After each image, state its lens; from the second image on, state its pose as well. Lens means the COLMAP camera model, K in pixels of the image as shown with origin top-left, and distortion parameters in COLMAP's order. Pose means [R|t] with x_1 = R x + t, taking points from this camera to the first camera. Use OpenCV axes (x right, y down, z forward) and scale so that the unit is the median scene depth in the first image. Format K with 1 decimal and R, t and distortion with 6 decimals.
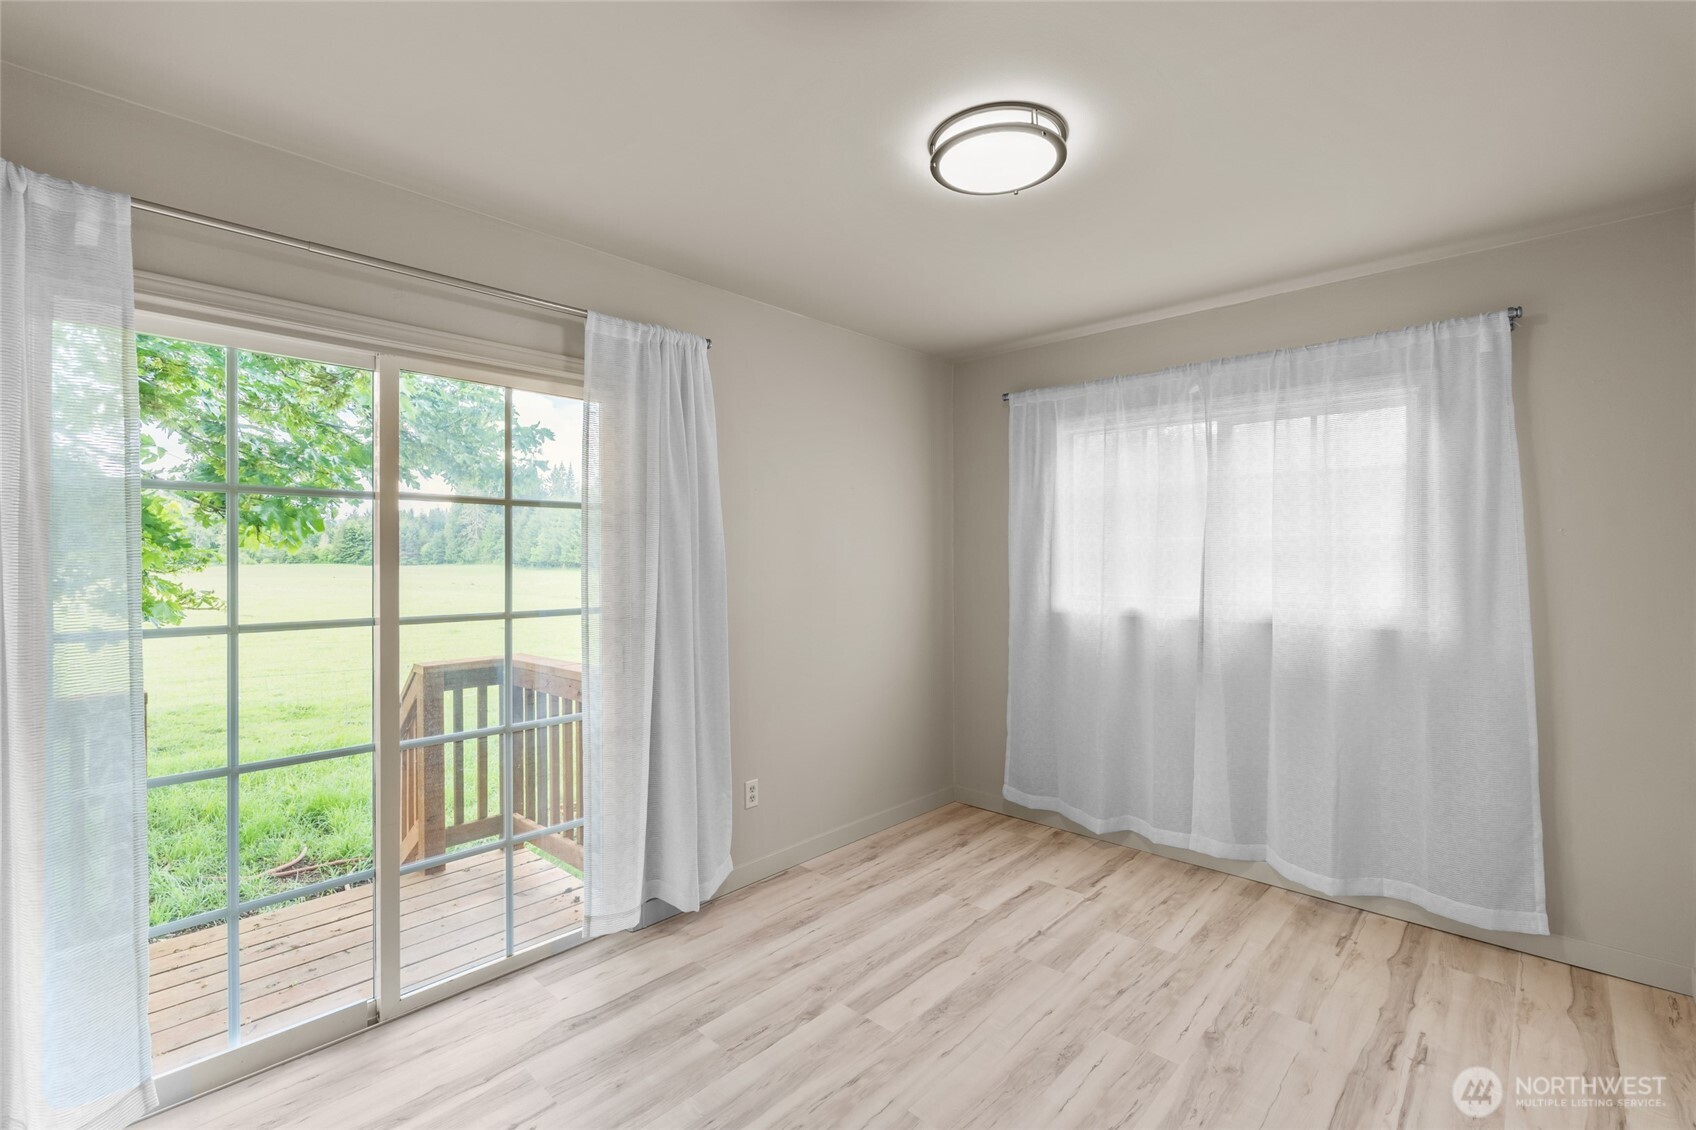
lens RADIAL K [[761.7, 0, 848.9], [0, 761.7, 562.3], [0, 0, 1]] dist [0.015865, 0.001001]
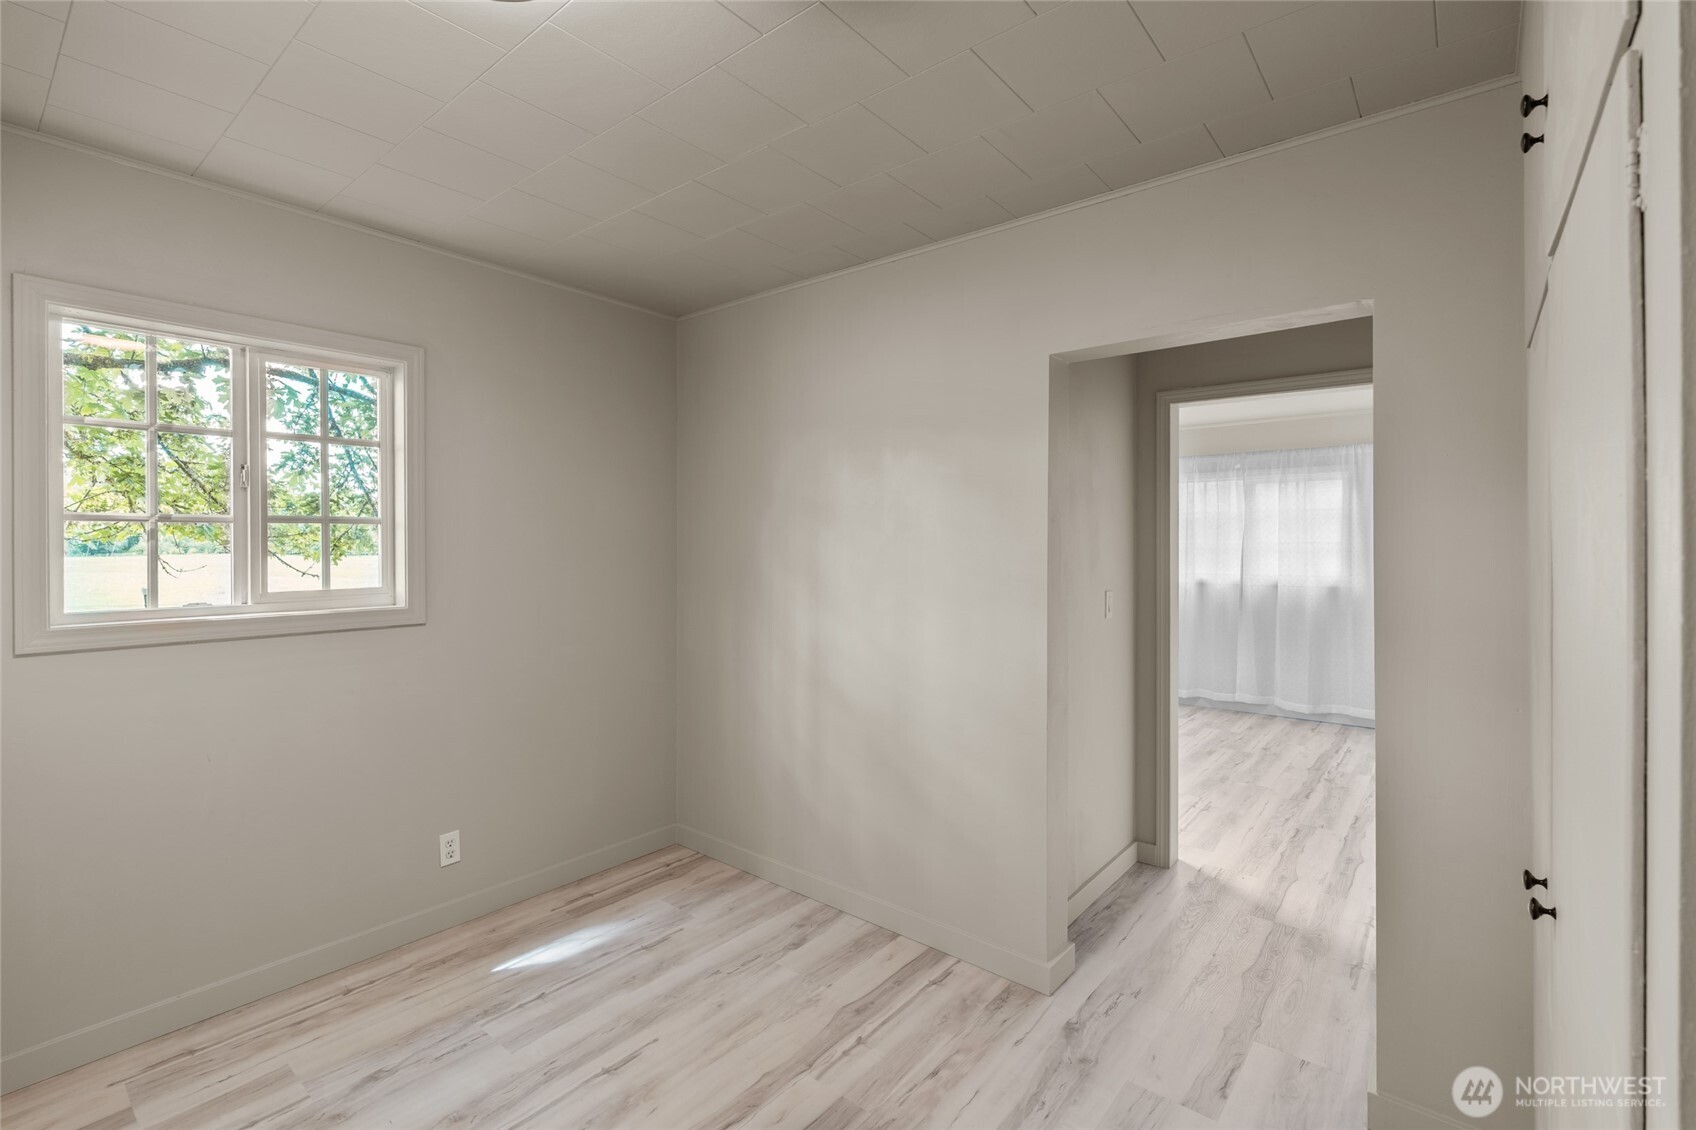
lens RADIAL K [[761.7, 0, 837.5], [0, 761.7, 551.0], [0, 0, 1]] dist [0.015865, 0.001001]
pose [[0.998736, 0.002856, 0.050182, -0.713689], [-0.002647, 0.999988, -0.004227, 0.003596], [-0.050193, 0.004089, 0.998731, -0.965164]]
